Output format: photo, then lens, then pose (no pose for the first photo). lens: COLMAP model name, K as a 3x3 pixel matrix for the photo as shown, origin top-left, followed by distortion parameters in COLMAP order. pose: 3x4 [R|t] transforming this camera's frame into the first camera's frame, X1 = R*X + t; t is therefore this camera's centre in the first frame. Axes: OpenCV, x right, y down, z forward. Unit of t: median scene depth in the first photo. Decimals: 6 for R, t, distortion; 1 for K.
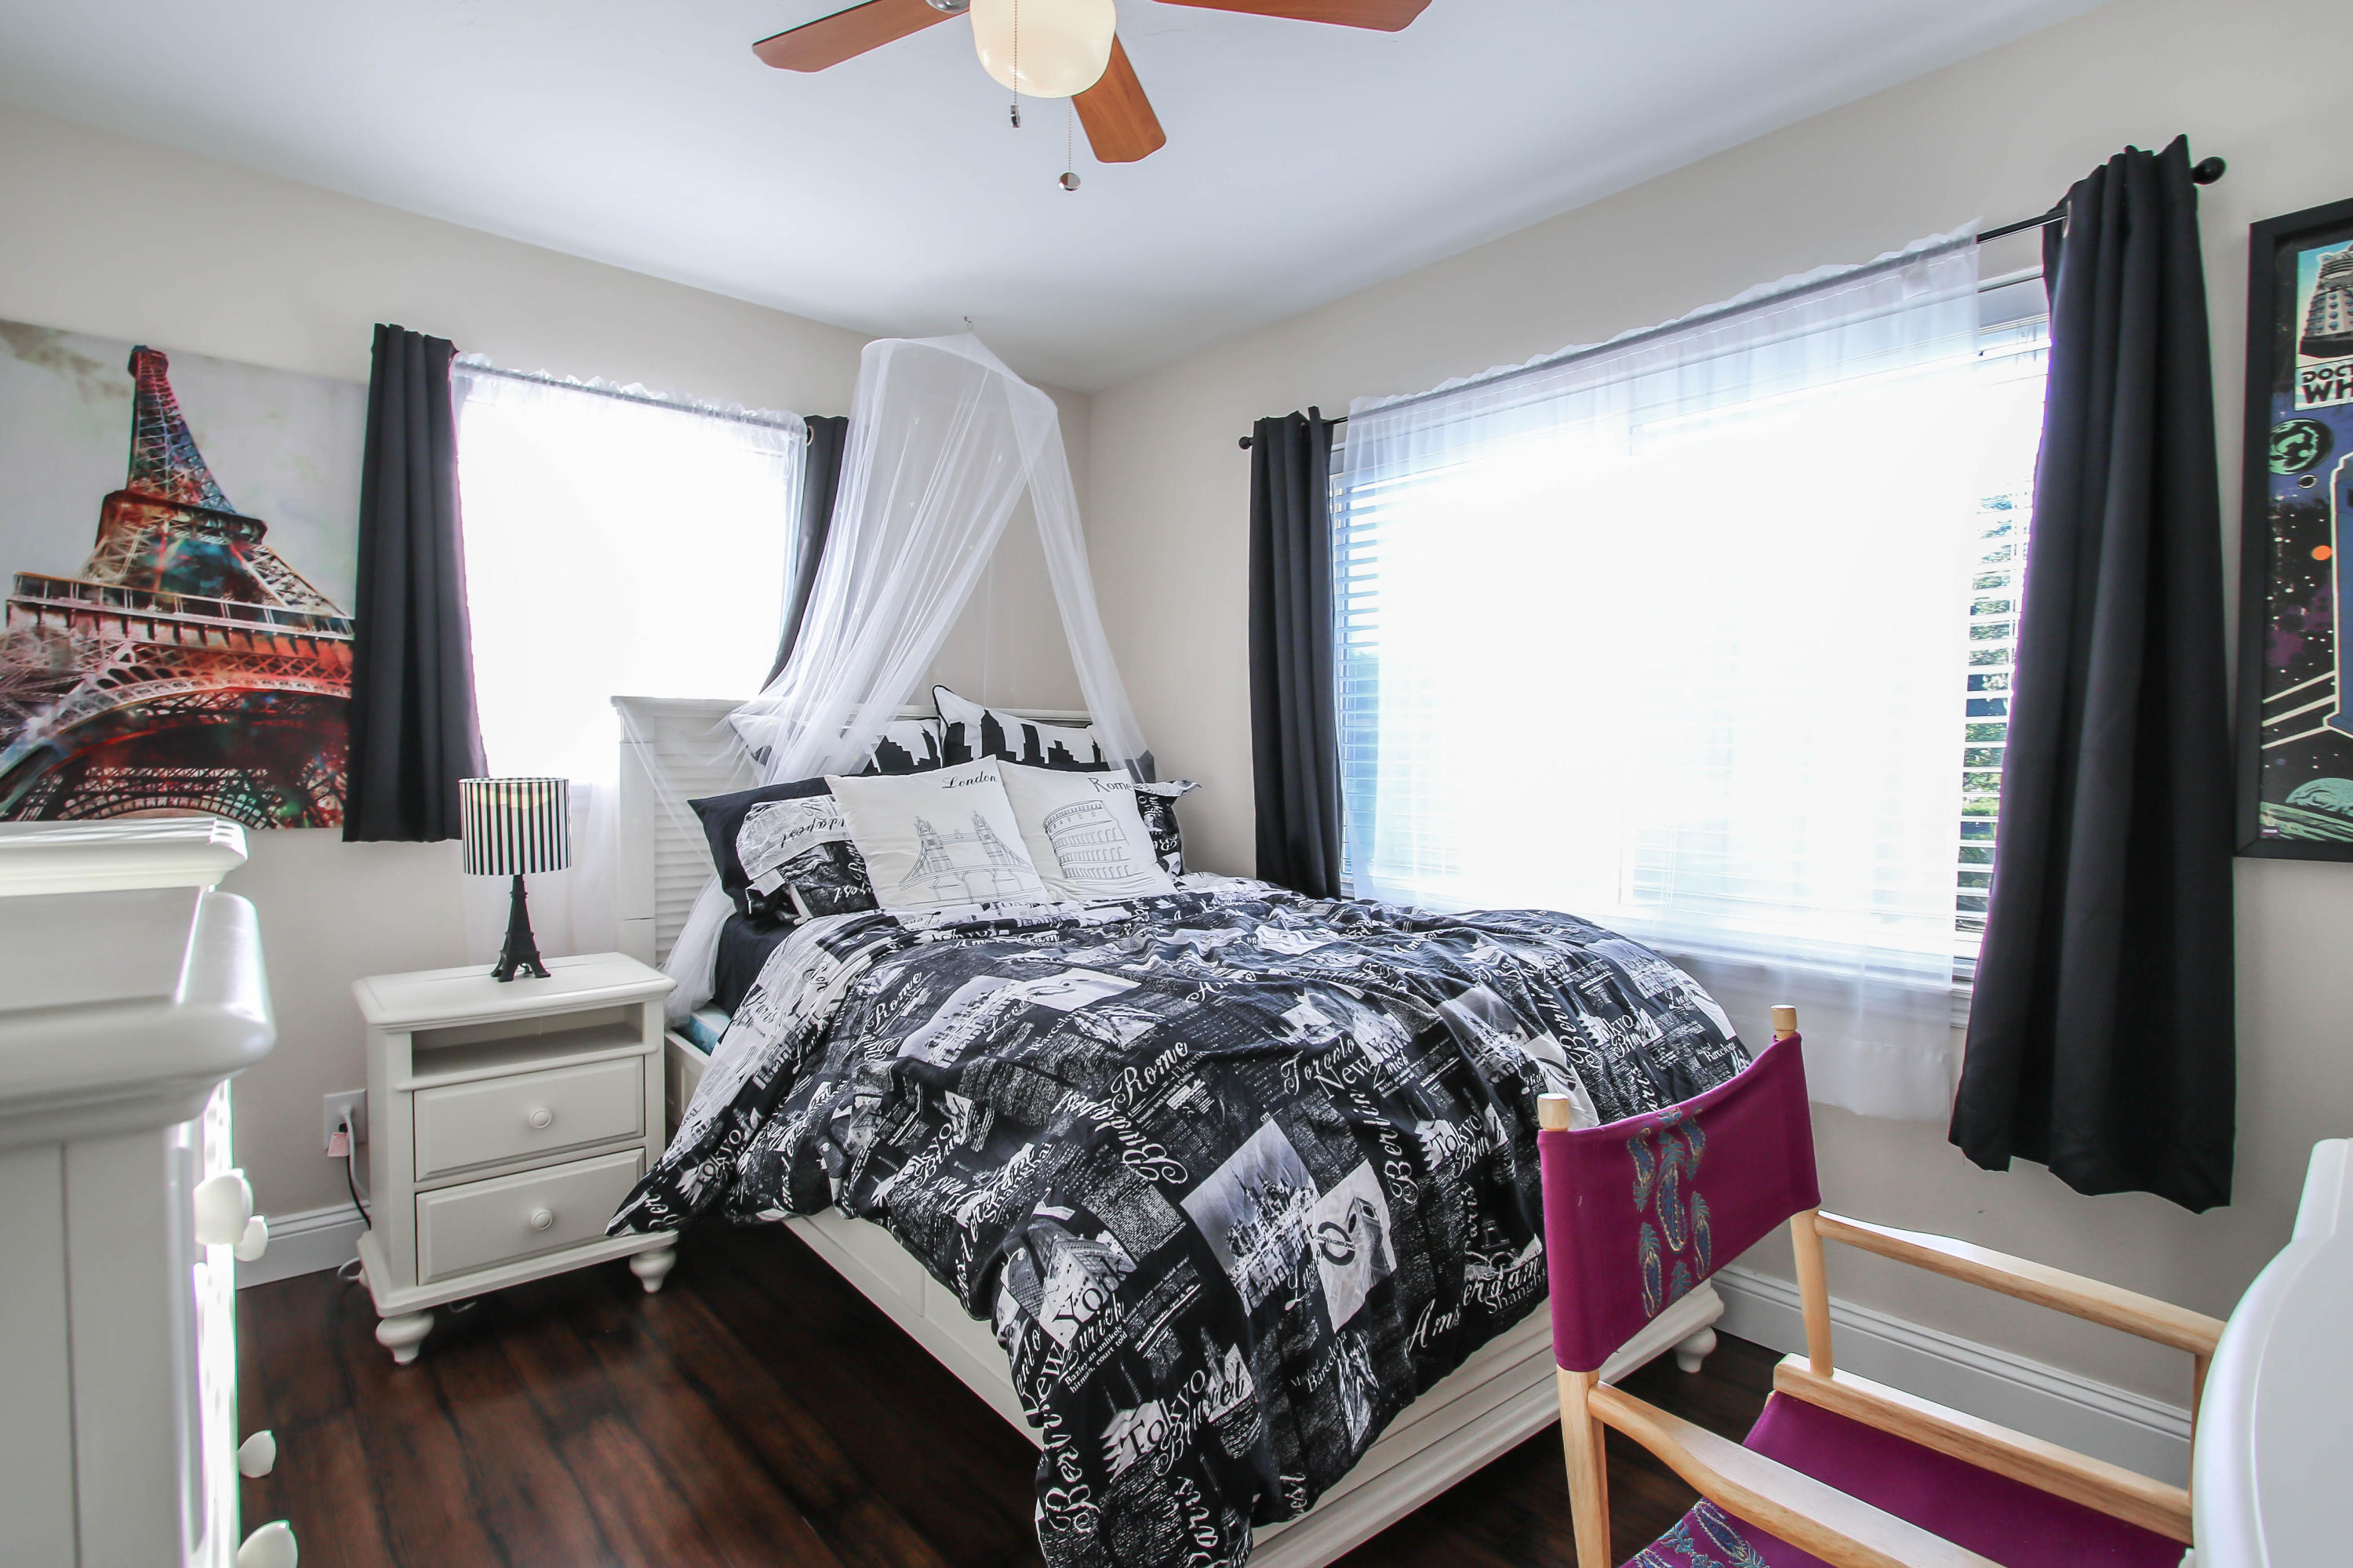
lens RADIAL K [[1085.1, 0, 1176.5], [0, 1085.1, 784.0], [0, 0, 1]] dist [-0.005738, -0.001127]
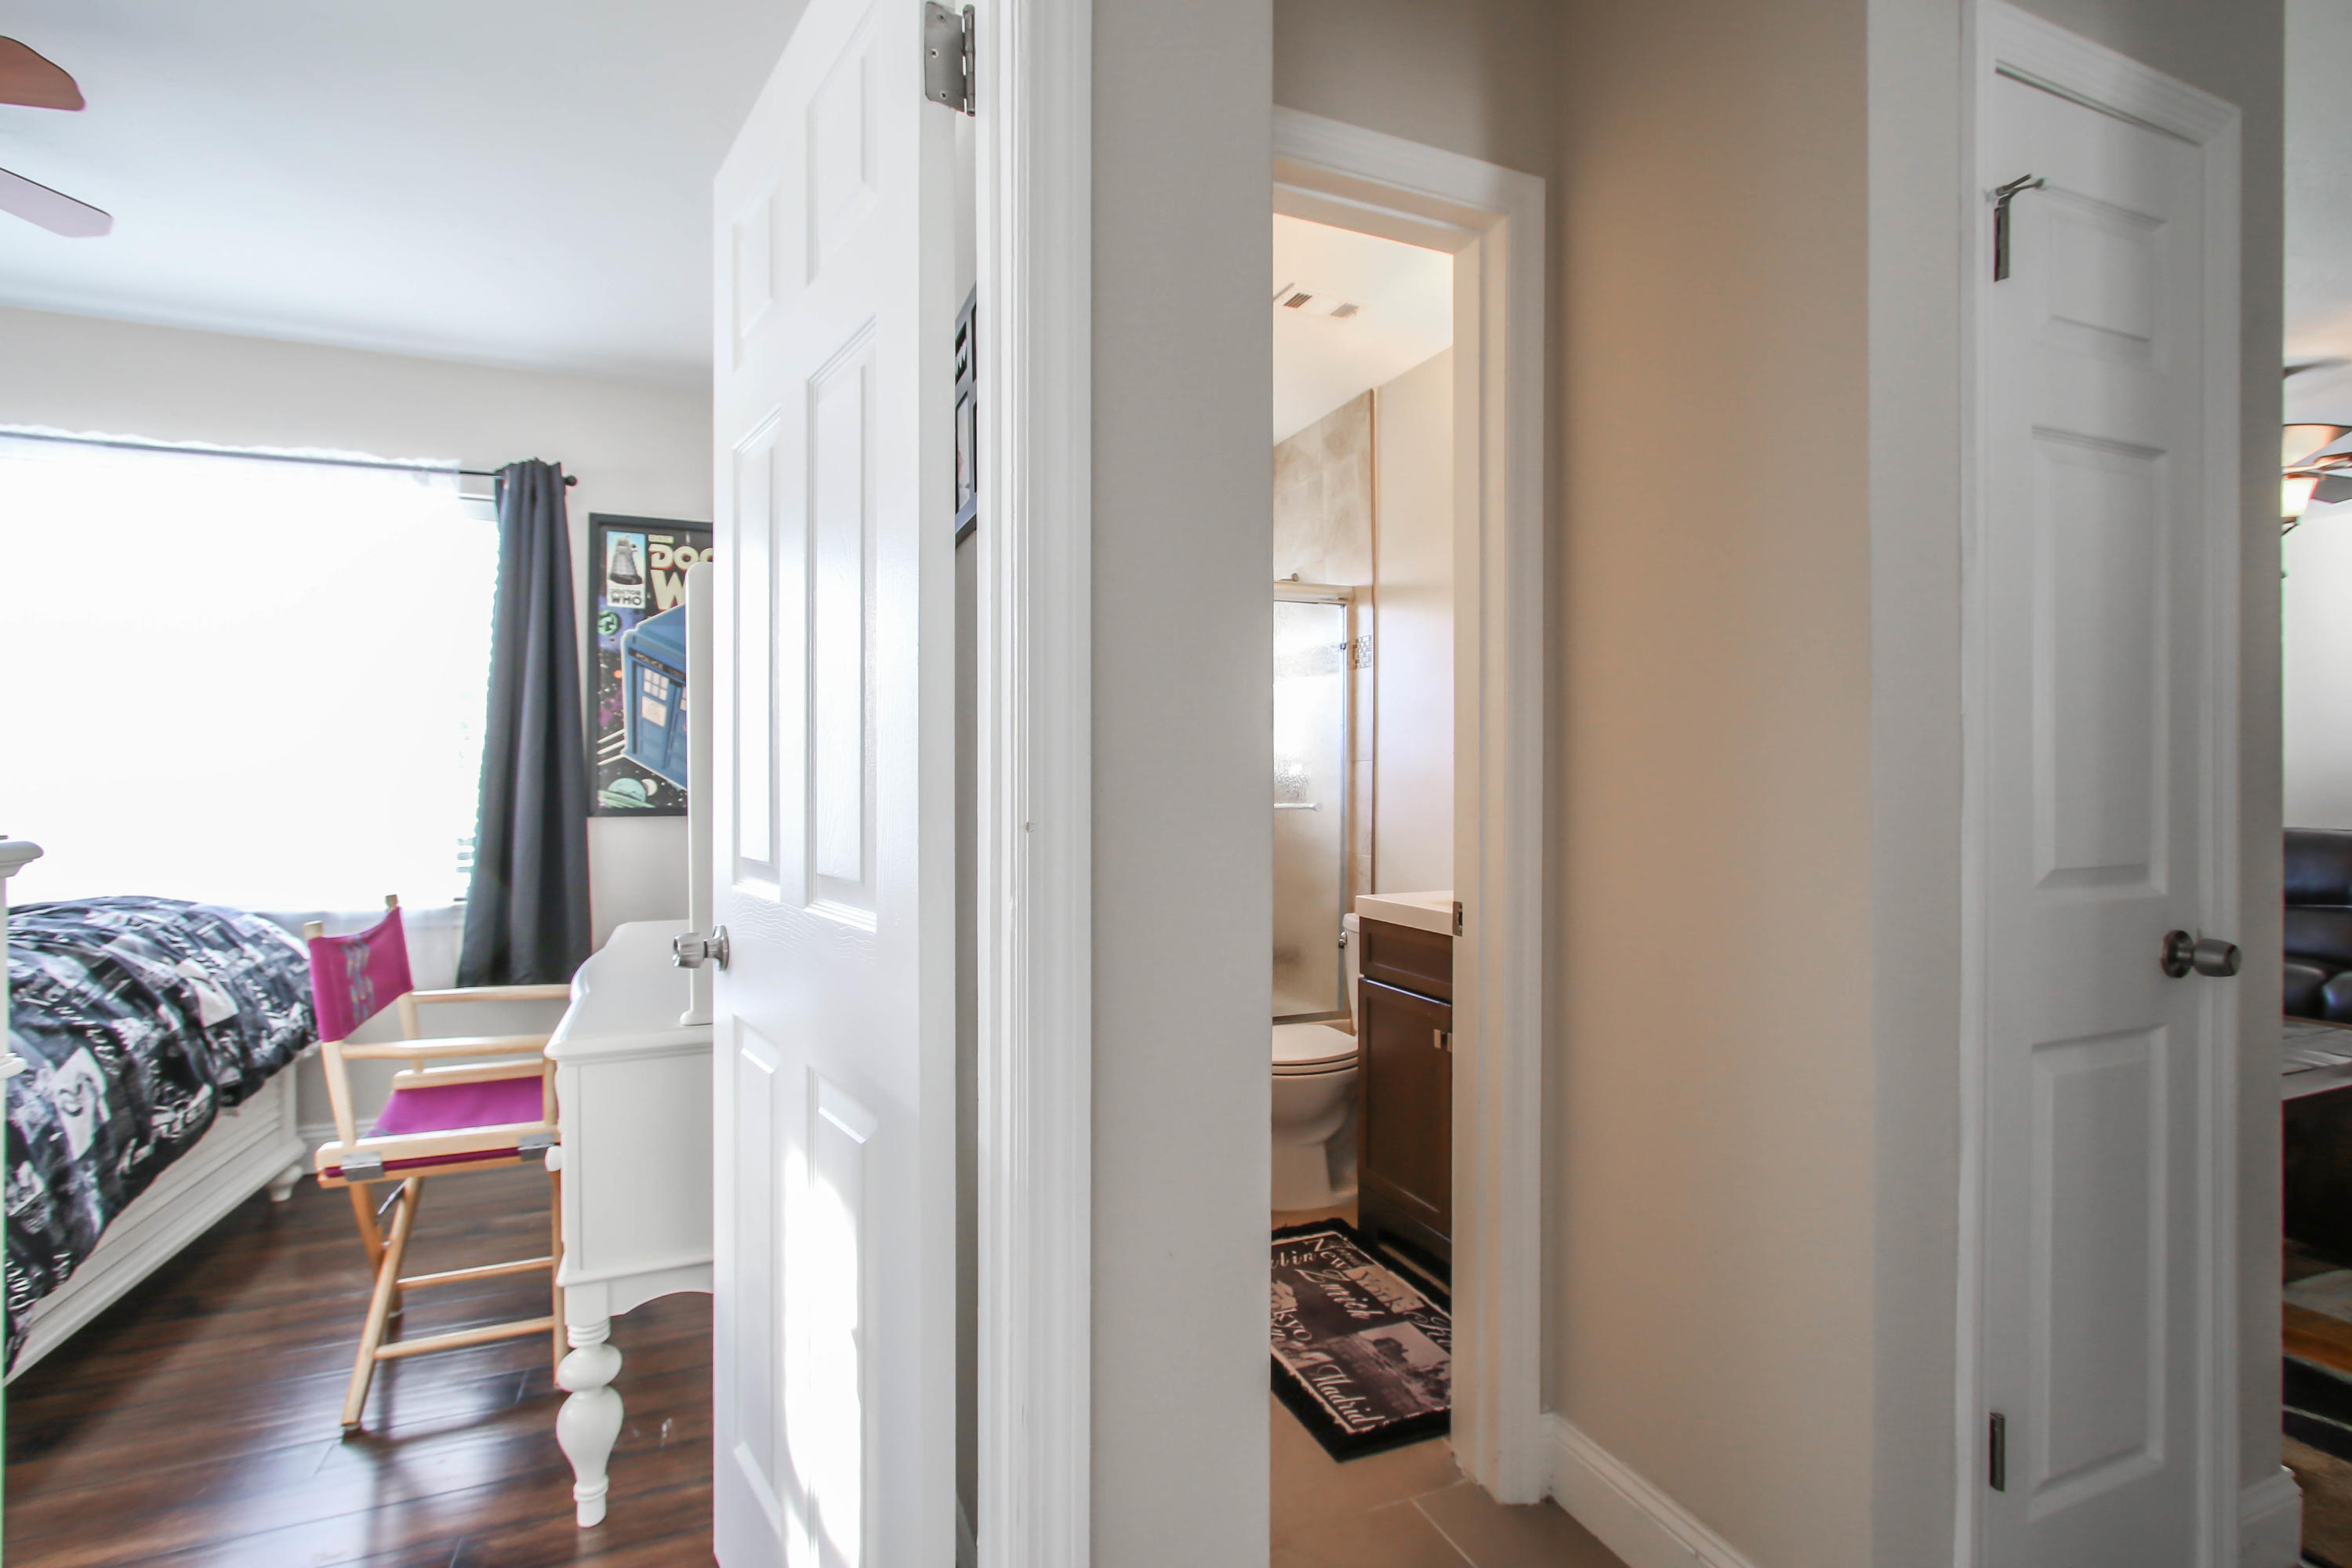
lens RADIAL K [[1063.6, 0, 1189.4], [0, 1063.6, 787.5], [0, 0, 1]] dist [-0.003599, -0.000836]
pose [[0.288528, -0.009613, 0.957423, -0.672776], [0.022464, 0.999742, 0.003269, 0.032183], [-0.957208, 0.020565, 0.288669, -0.732644]]
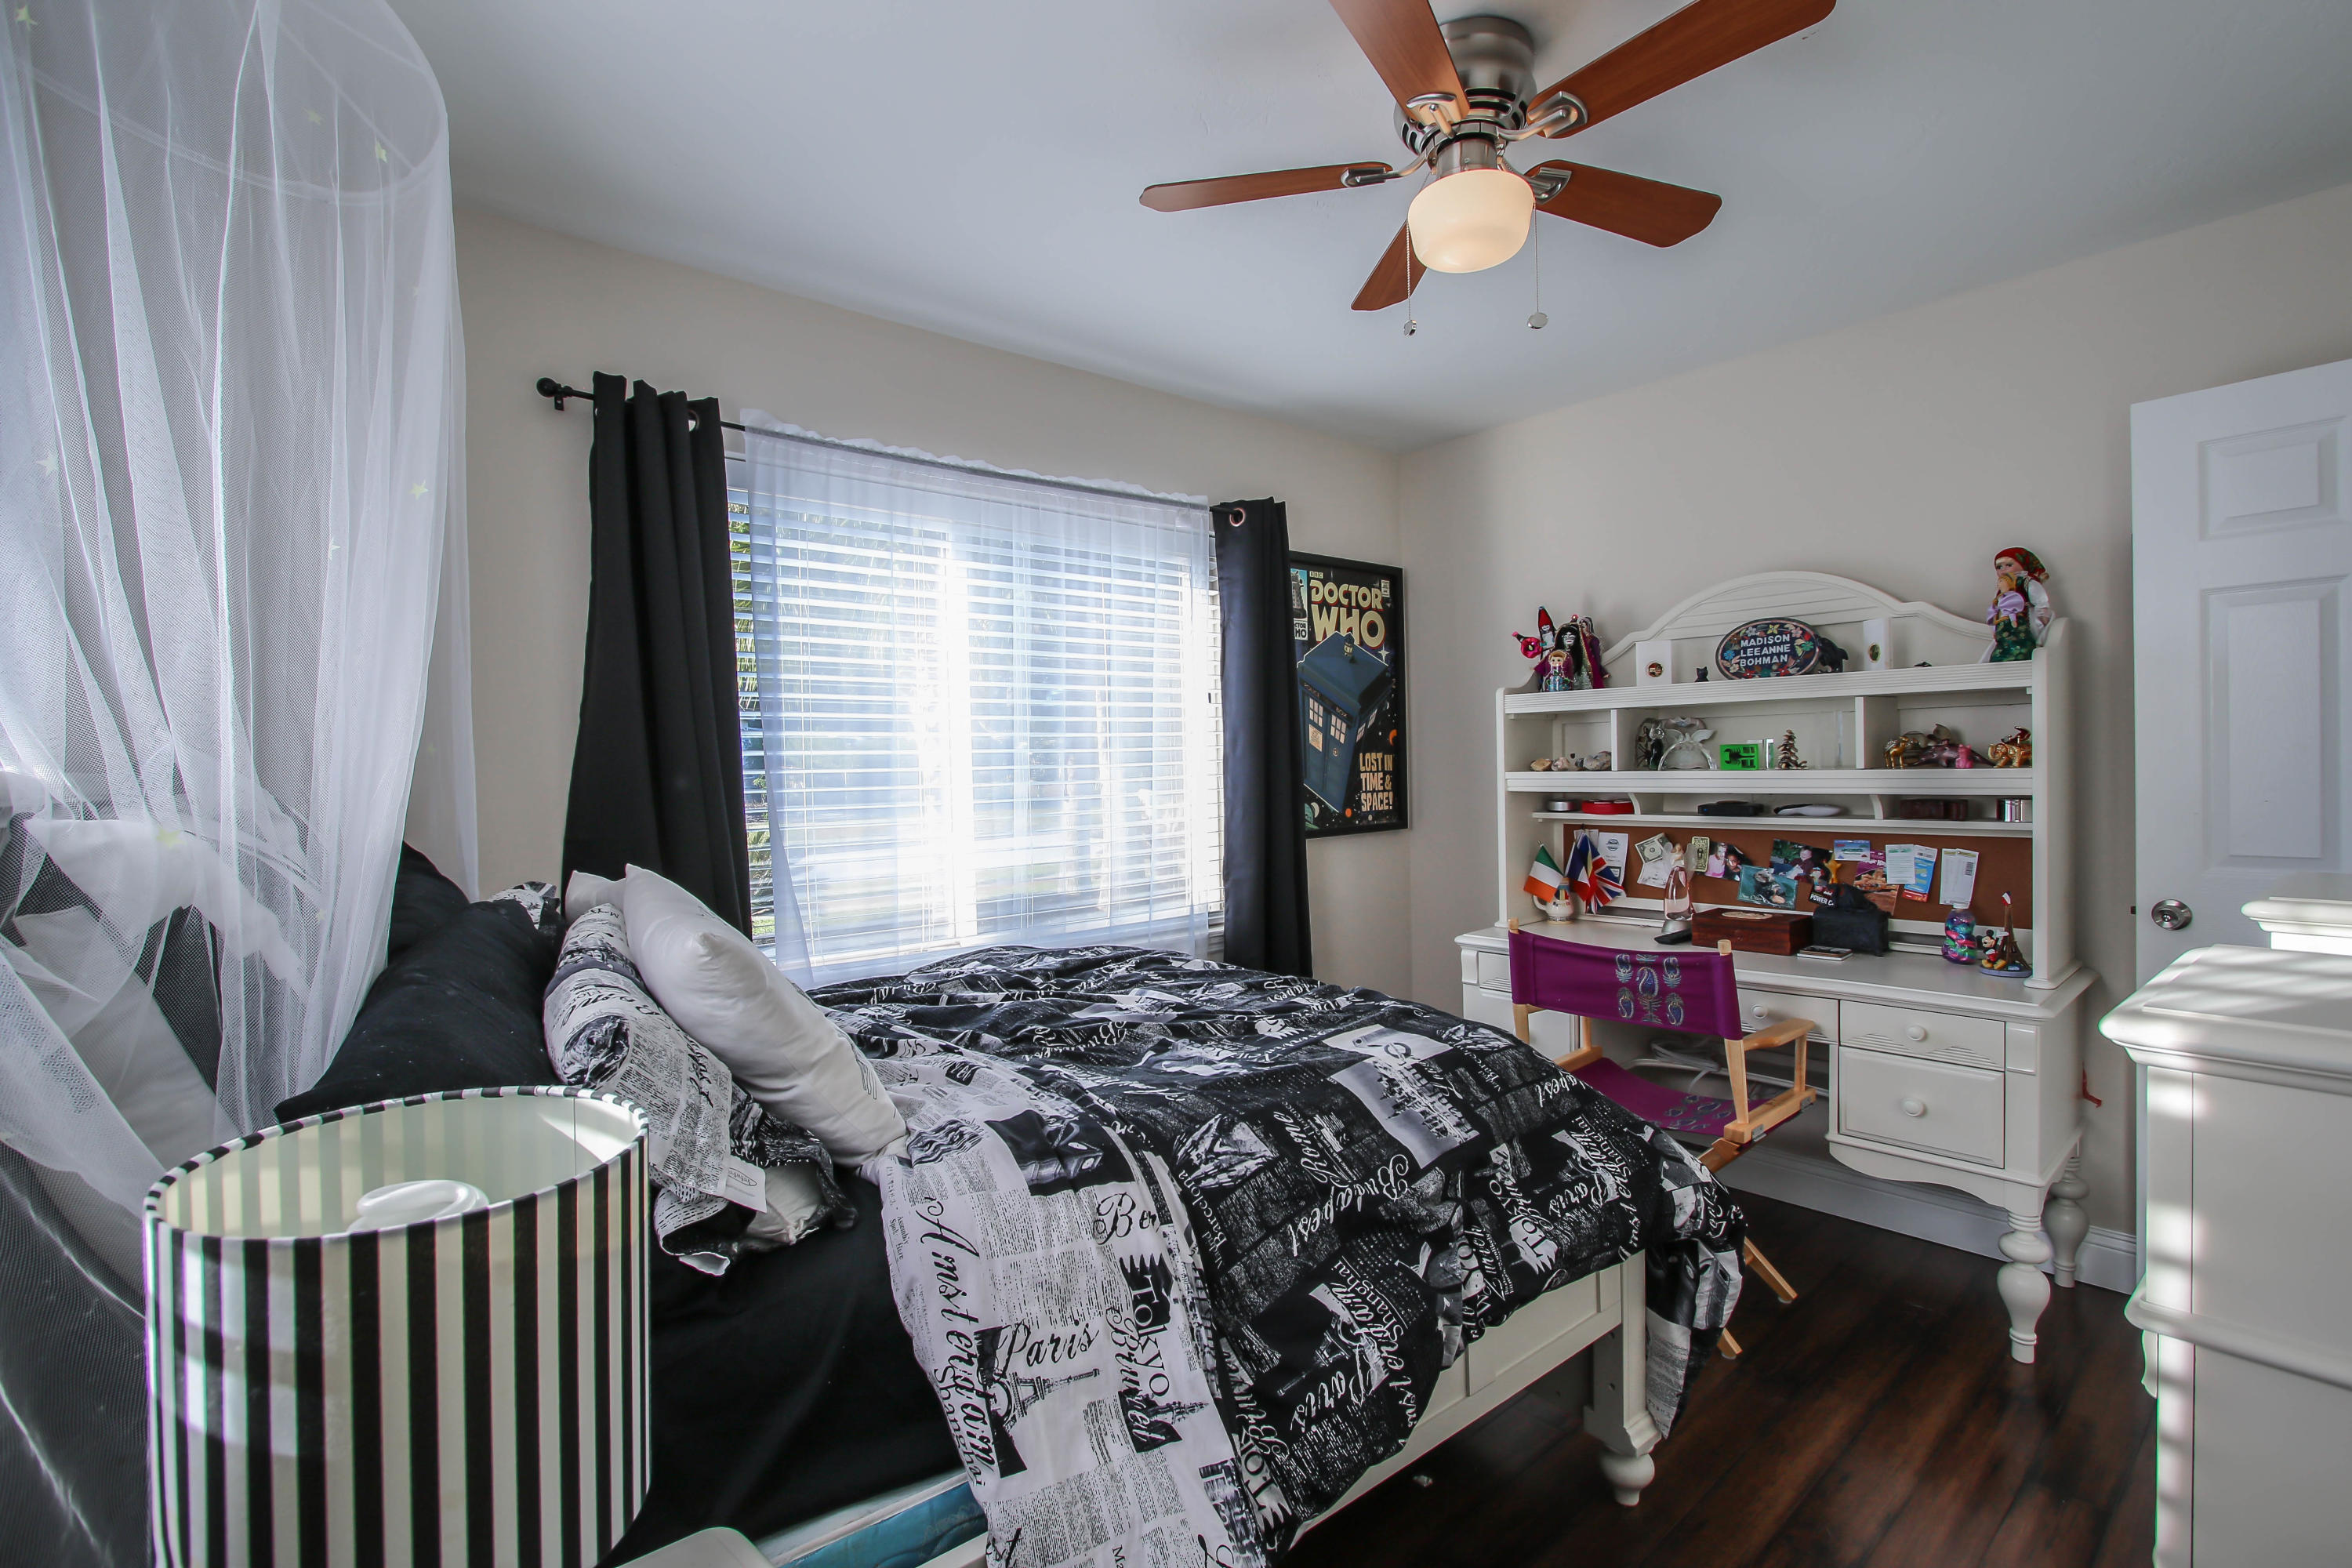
lens RADIAL K [[1084.6, 0, 1176.0], [0, 1084.6, 784.0], [0, 0, 1]] dist [-0.005738, -0.001127]
pose [[0.008495, -0.021247, 0.999738, -1.278260], [0.041233, 0.998931, 0.020880, -0.108761], [-0.999113, 0.041045, 0.009362, 1.304324]]
